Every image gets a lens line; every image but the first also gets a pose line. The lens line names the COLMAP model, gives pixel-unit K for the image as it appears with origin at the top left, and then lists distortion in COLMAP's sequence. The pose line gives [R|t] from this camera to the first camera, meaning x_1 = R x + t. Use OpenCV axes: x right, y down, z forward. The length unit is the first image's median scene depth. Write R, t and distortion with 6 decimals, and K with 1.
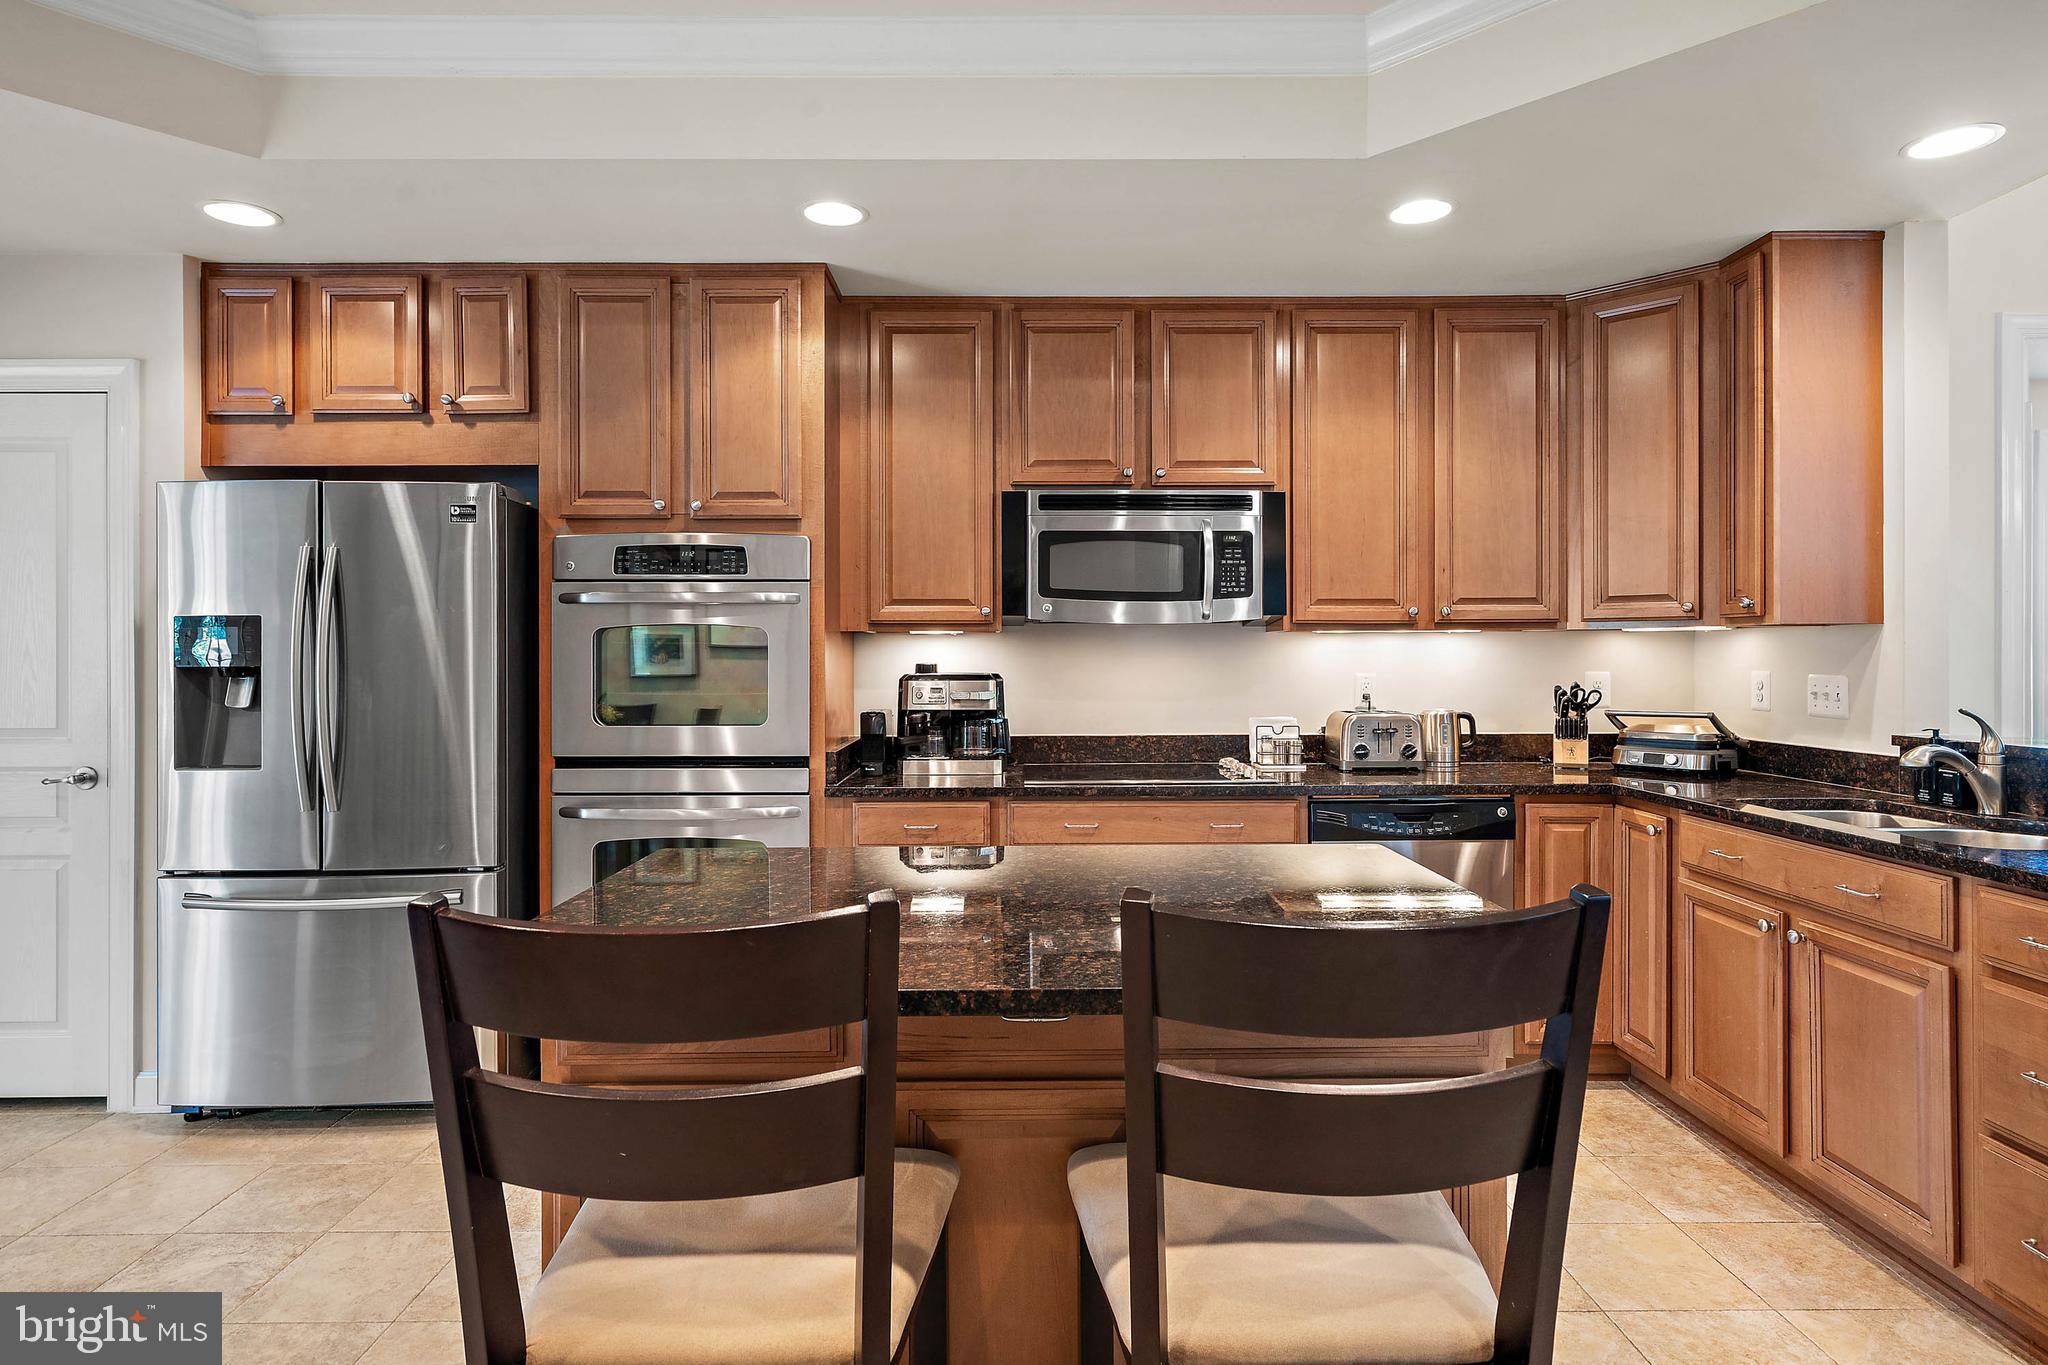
lens RADIAL K [[1121.1, 0, 1026.5], [0, 1121.1, 650.0], [0, 0, 1]] dist [0.002679, 0.001526]
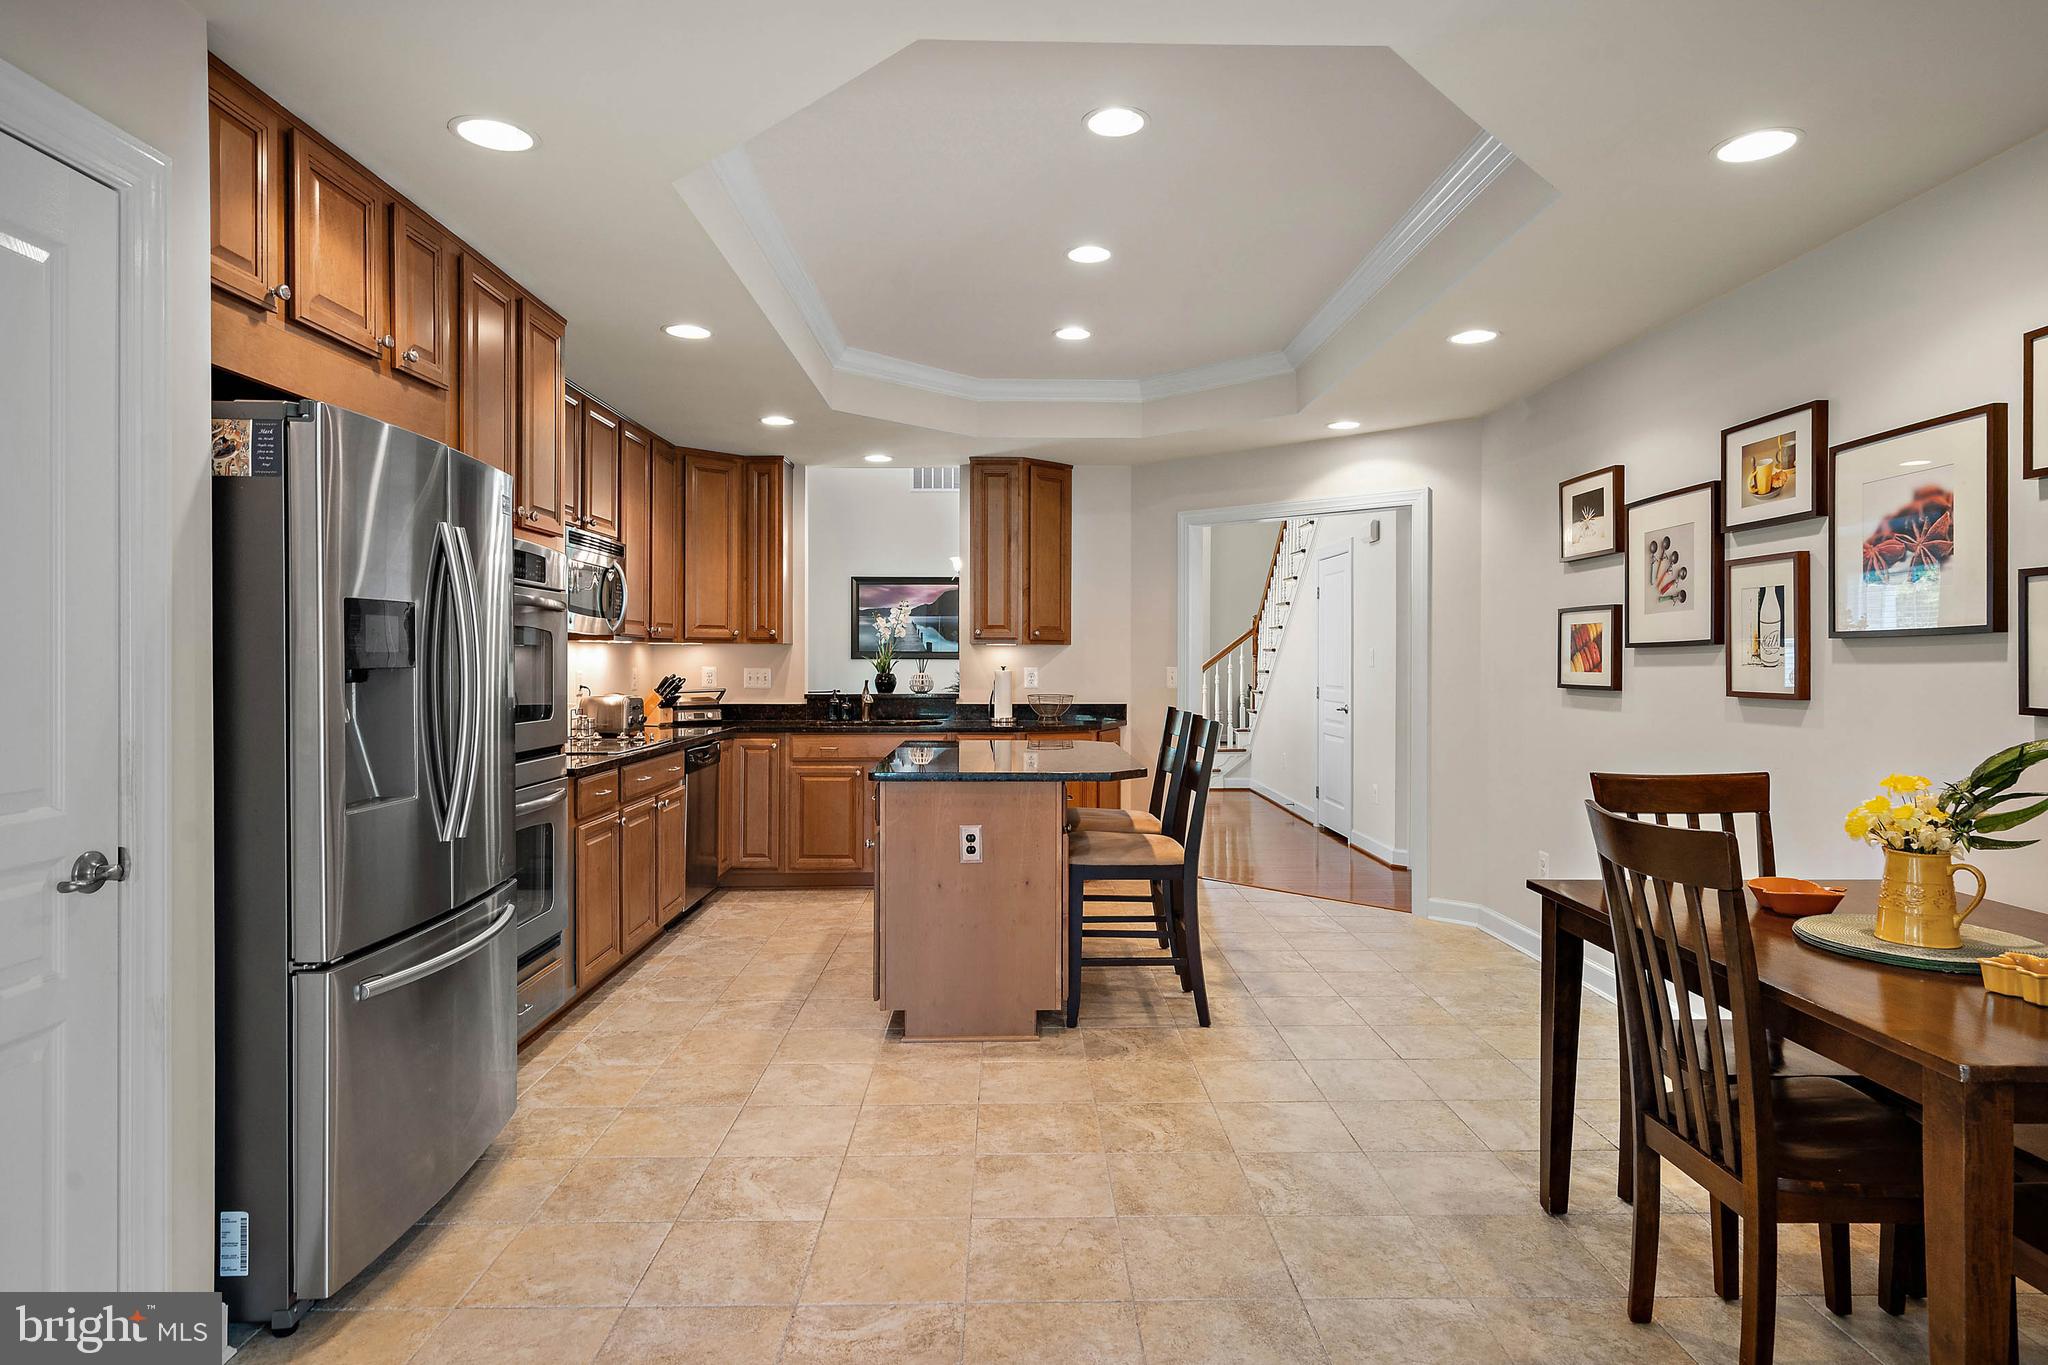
lens RADIAL K [[1121.1, 0, 1041.7], [0, 1121.1, 664.8], [0, 0, 1]] dist [0.002679, 0.001526]
pose [[-0.015233, -0.003818, 0.999877, -1.344145], [-0.003300, 0.999987, 0.003768, 0.006897], [-0.999879, -0.003243, -0.015245, 0.517800]]
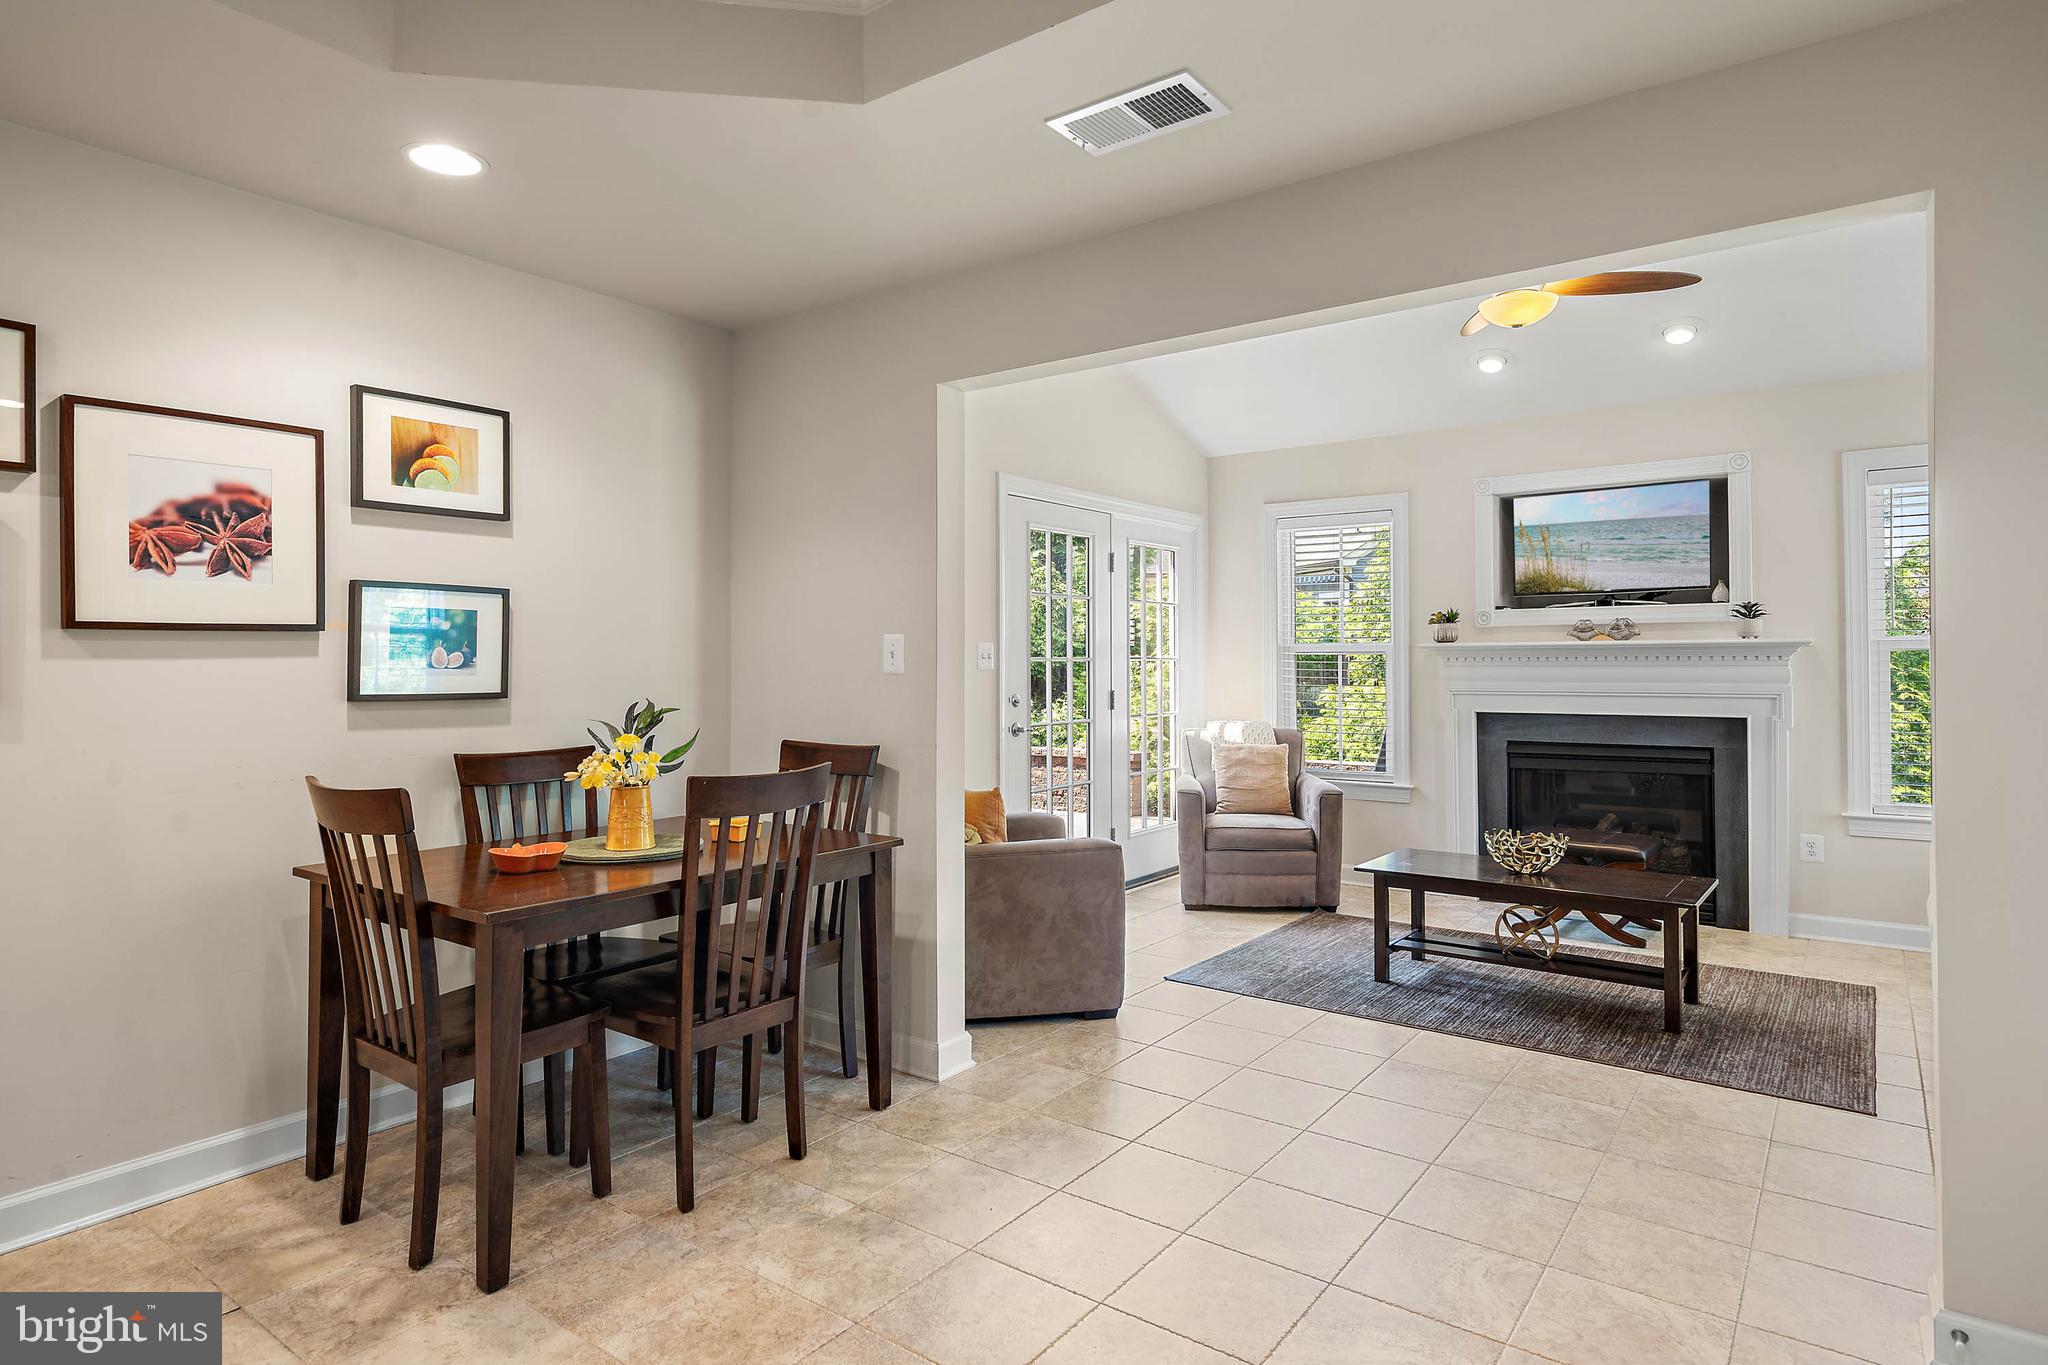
lens RADIAL K [[1121.1, 0, 1026.8], [0, 1121.1, 652.2], [0, 0, 1]] dist [0.002679, 0.001526]
pose [[-0.601030, -0.001723, -0.799225, -0.211076], [0.006020, 0.999960, -0.006683, 0.010911], [0.799204, -0.008828, -0.600995, 0.820357]]
